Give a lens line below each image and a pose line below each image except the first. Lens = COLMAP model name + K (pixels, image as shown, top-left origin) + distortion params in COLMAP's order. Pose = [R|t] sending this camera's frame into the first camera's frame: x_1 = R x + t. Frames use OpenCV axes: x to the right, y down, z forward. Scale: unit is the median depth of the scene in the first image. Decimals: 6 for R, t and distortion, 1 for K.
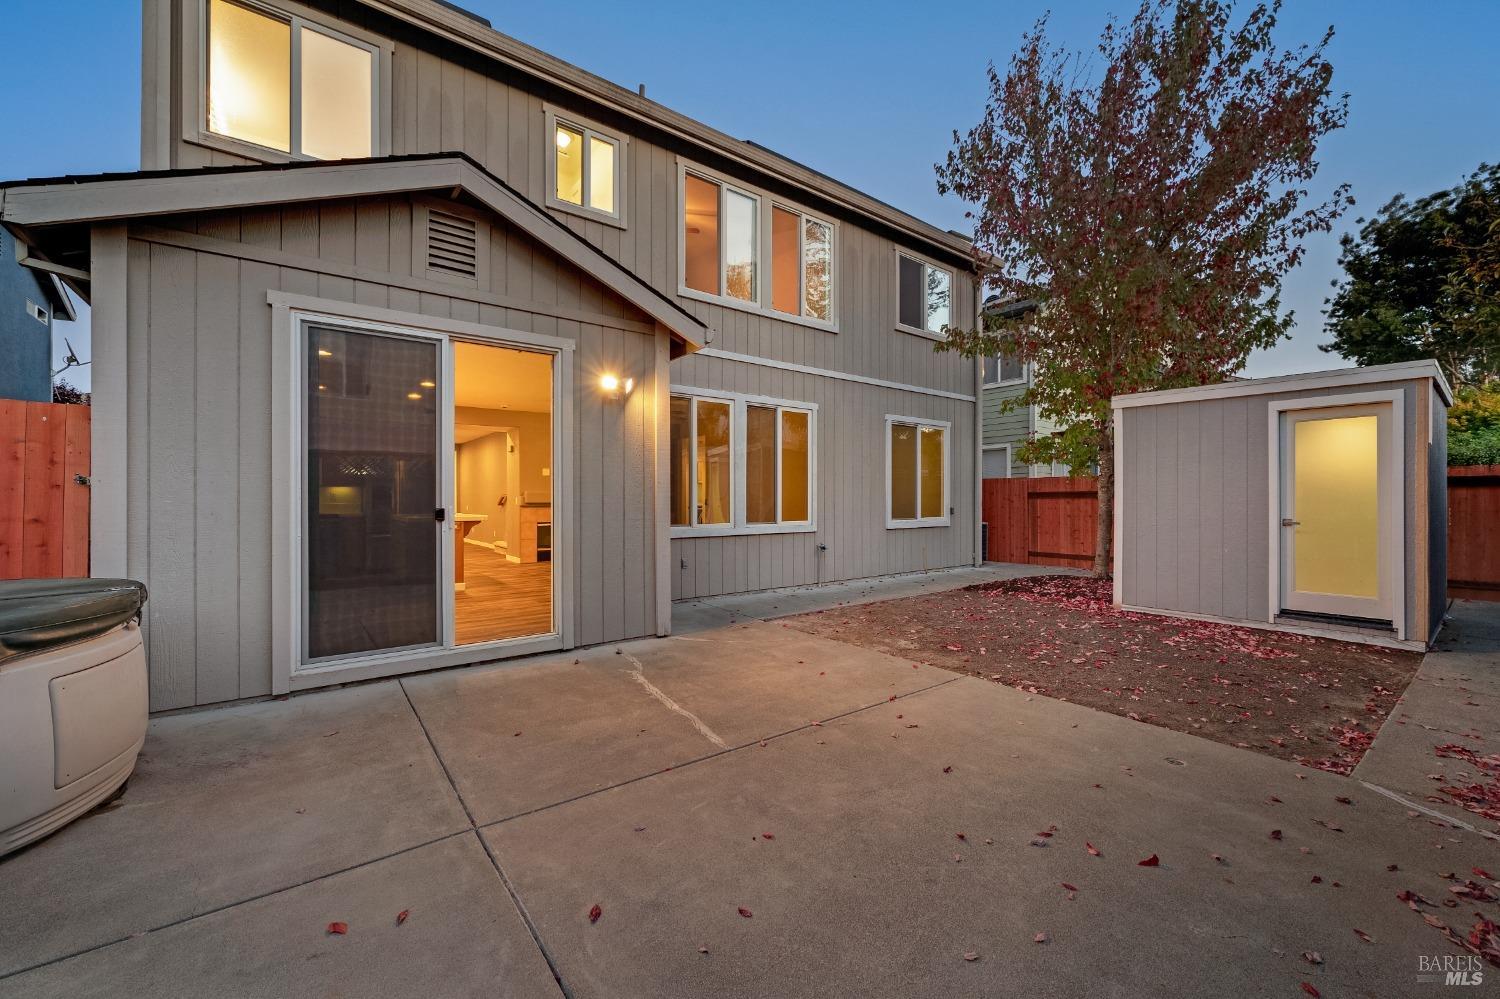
lens RADIAL K [[594.9, 0, 750.6], [0, 594.9, 497.2], [0, 0, 1]] dist [-0.006977, -0.000140]
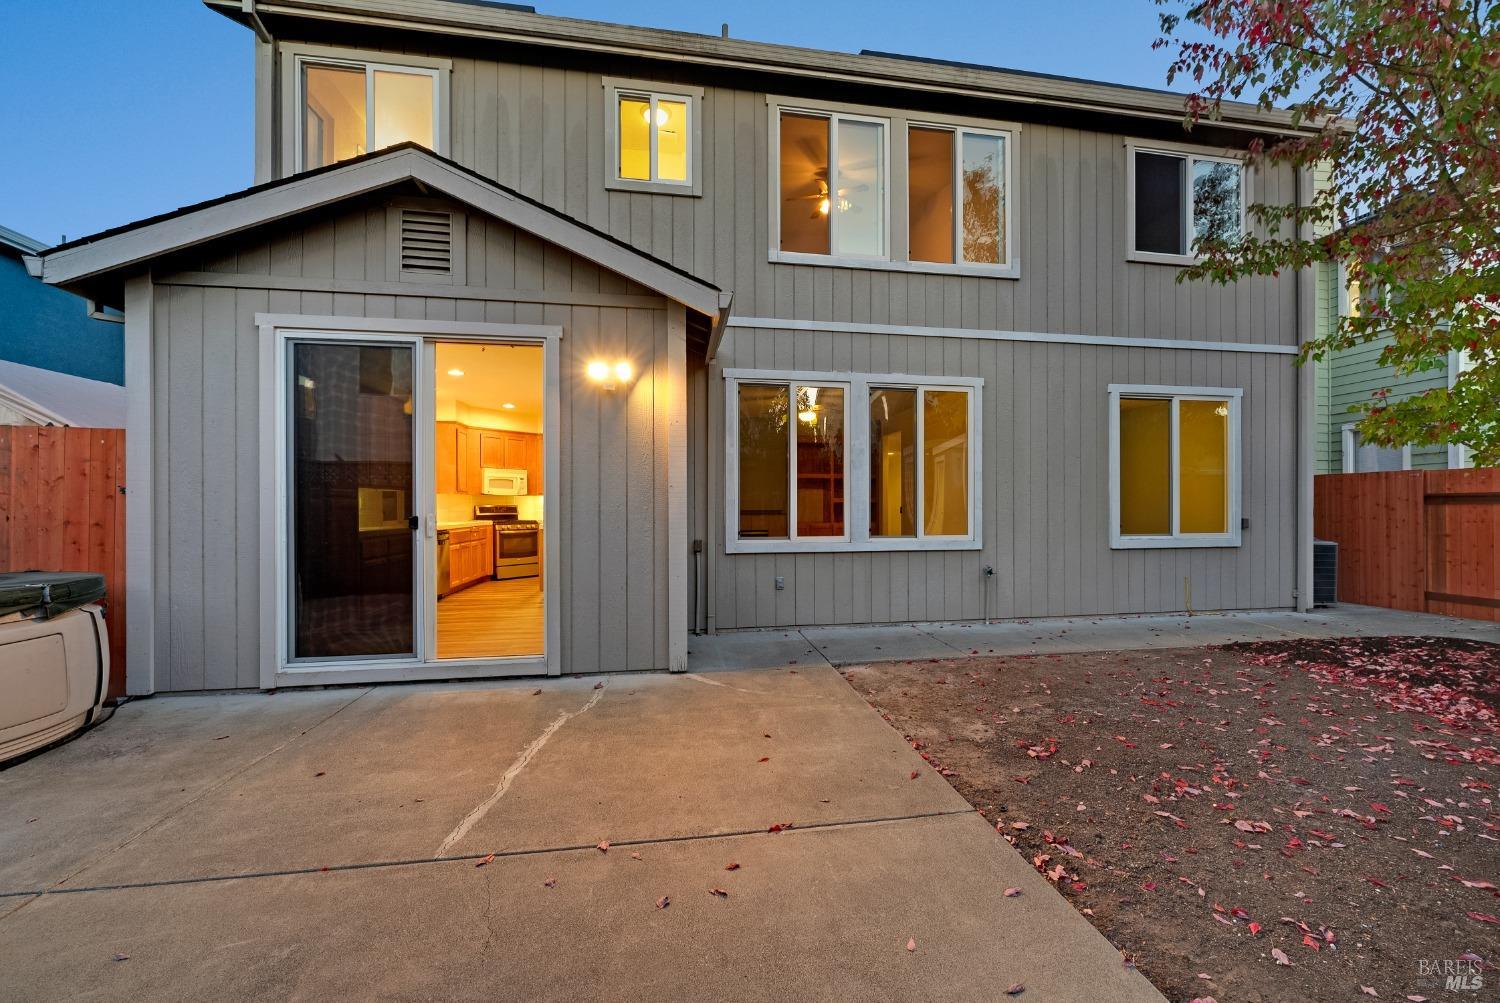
lens RADIAL K [[626.3, 0, 752.5], [0, 626.3, 505.1], [0, 0, 1]] dist [-0.005279, -0.000009]
pose [[0.886828, -0.001923, -0.462096, 0.388962], [0.002684, 0.999996, 0.000988, 0.000908], [0.462092, -0.002117, 0.886829, 0.308321]]
